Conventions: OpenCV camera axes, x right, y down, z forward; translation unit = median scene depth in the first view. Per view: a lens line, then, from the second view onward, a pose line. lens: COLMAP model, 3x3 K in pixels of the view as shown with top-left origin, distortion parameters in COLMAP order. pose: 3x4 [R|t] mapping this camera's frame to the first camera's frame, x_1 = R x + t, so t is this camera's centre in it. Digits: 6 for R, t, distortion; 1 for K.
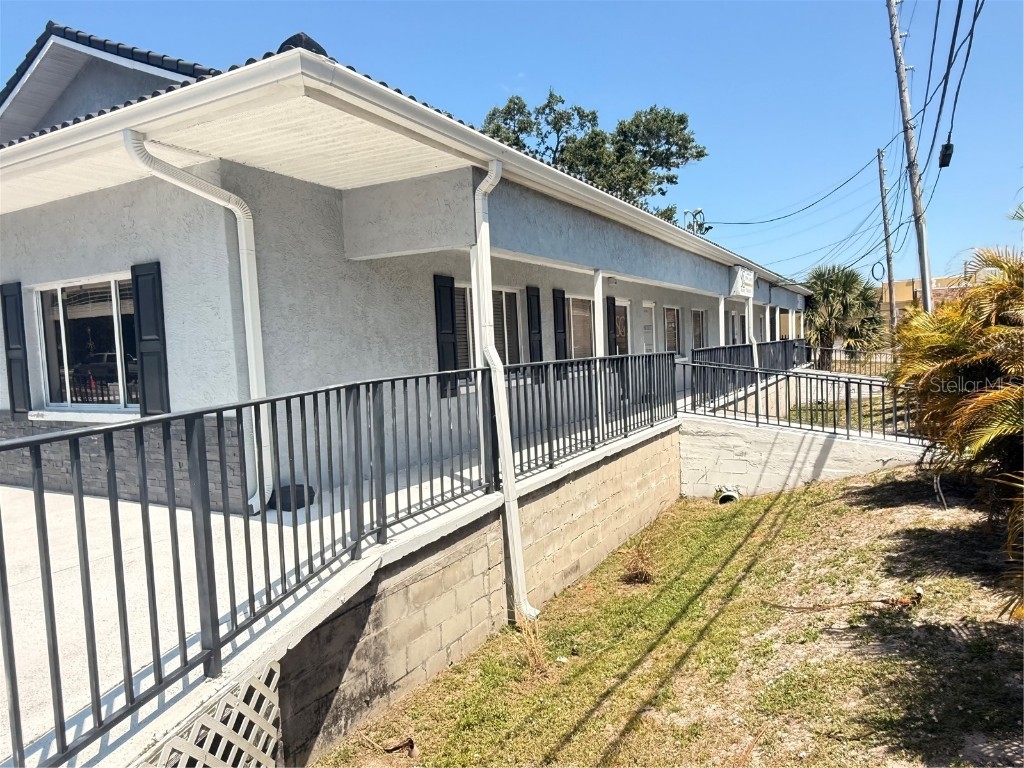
lens RADIAL K [[685.2, 0, 511.6], [0, 685.2, 388.3], [0, 0, 1]] dist [0.002901, 0.003413]
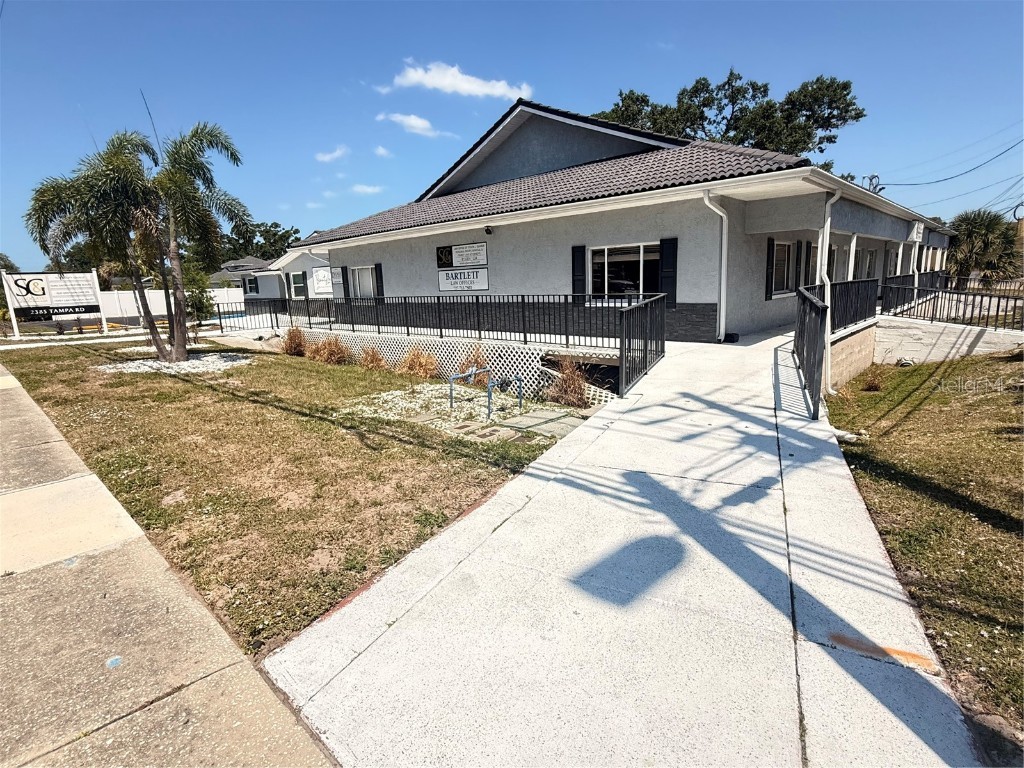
lens RADIAL K [[535.5, 0, 507.8], [0, 535.5, 386.7], [0, 0, 1]] dist [0.000811, 0.003435]
pose [[0.970369, 0.051927, -0.235982, -0.120340], [-0.017961, 0.989435, 0.143864, 0.013943], [0.240960, -0.135362, 0.961049, -0.196286]]
